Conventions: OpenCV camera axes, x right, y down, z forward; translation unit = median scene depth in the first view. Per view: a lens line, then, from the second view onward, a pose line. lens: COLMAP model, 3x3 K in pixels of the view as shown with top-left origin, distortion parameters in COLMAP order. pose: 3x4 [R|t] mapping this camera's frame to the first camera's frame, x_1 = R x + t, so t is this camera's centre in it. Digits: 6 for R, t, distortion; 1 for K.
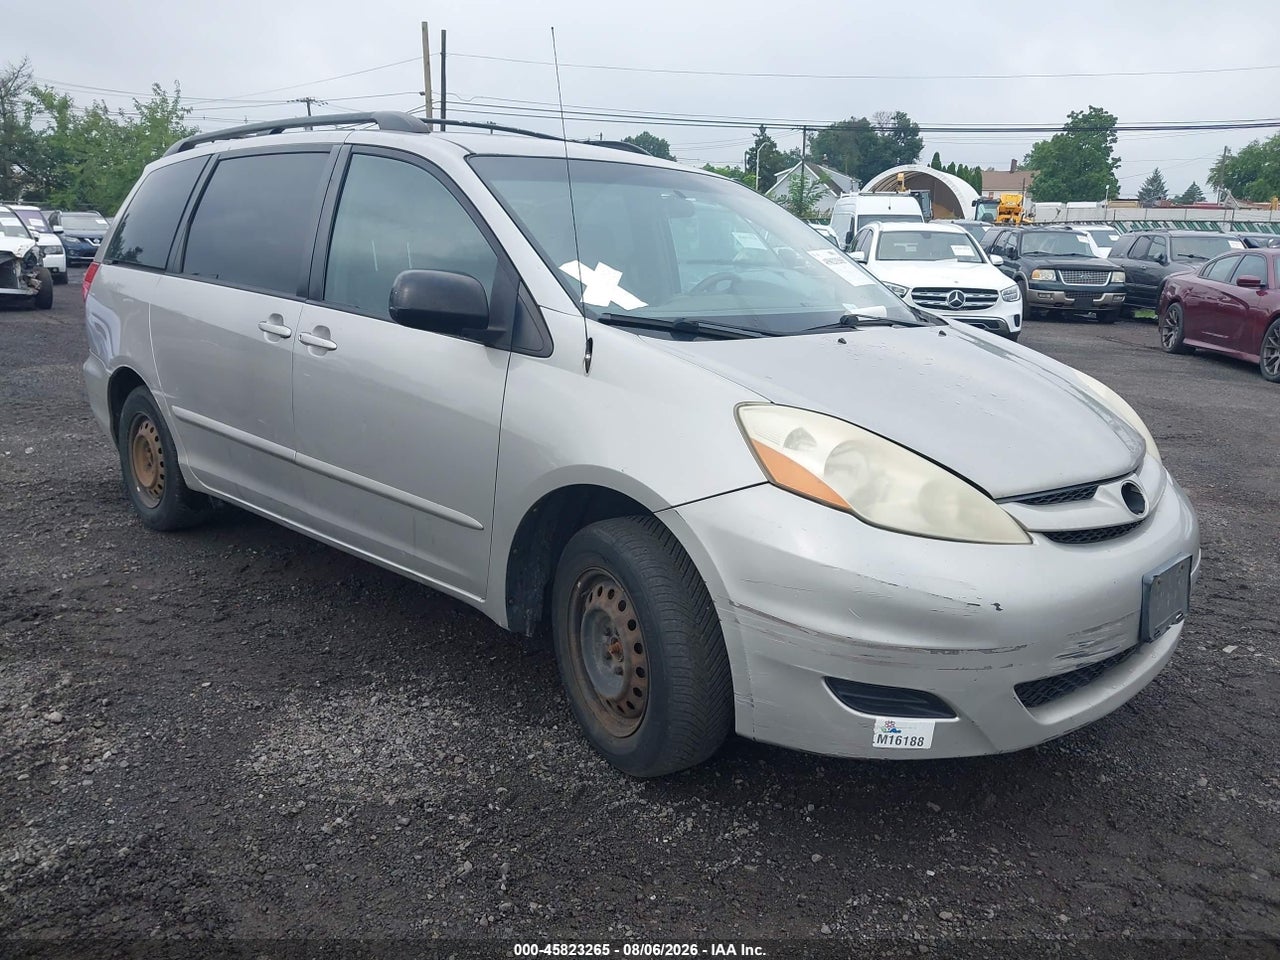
lens RADIAL K [[1083.2, 0, 640.0], [0, 1083.2, 491.2], [0, 0, 1]] dist [0.008740, -0.026928]
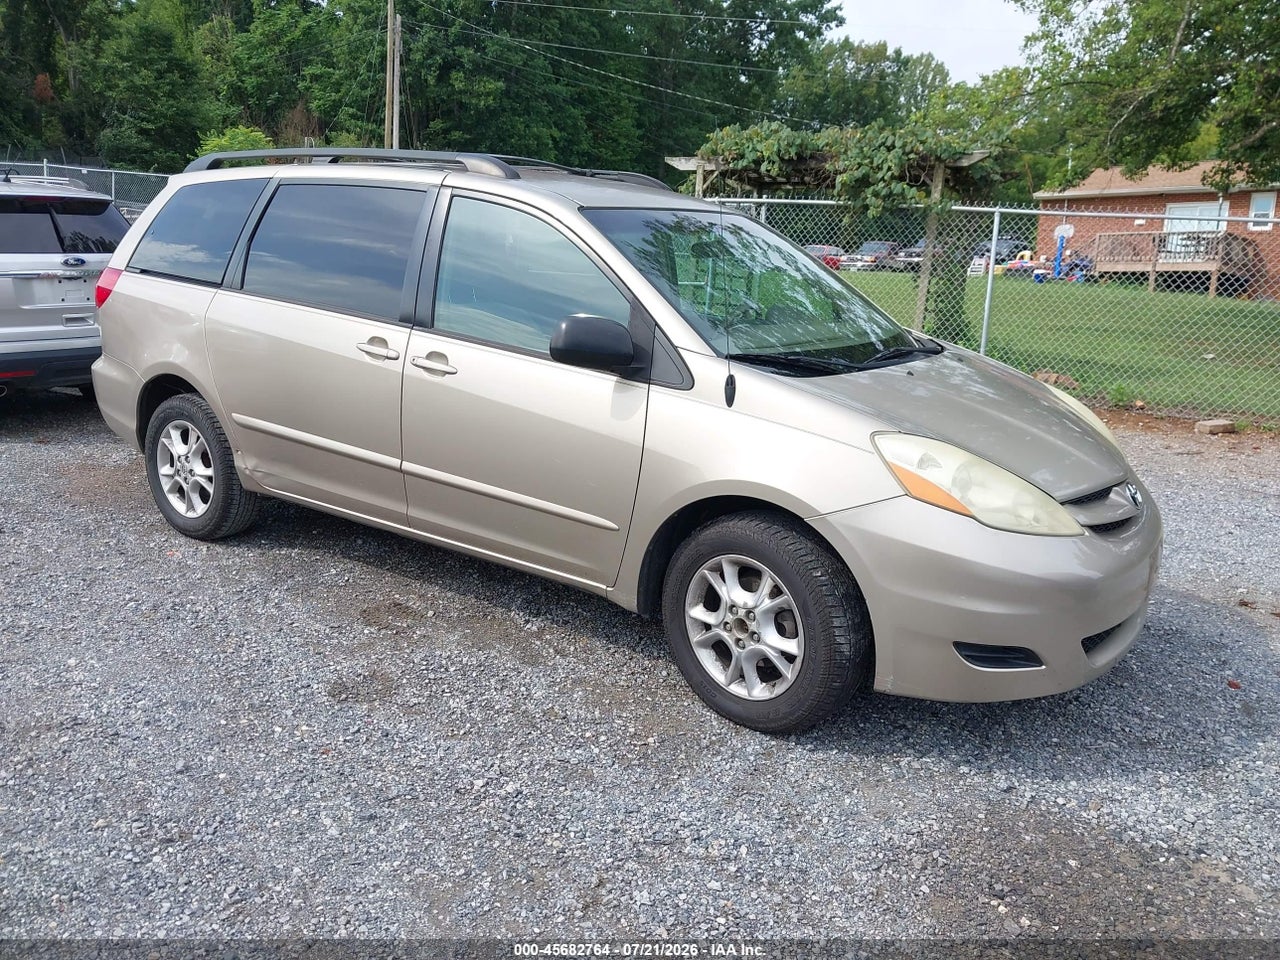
lens RADIAL K [[1045.0, 0, 637.9], [0, 1045.0, 479.1], [0, 0, 1]] dist [0.011514, -0.003227]
pose [[0.981910, -0.021934, 0.188075, -0.365358], [0.016590, 0.999414, 0.029945, -0.059491], [-0.188622, -0.026283, 0.981698, -0.147613]]
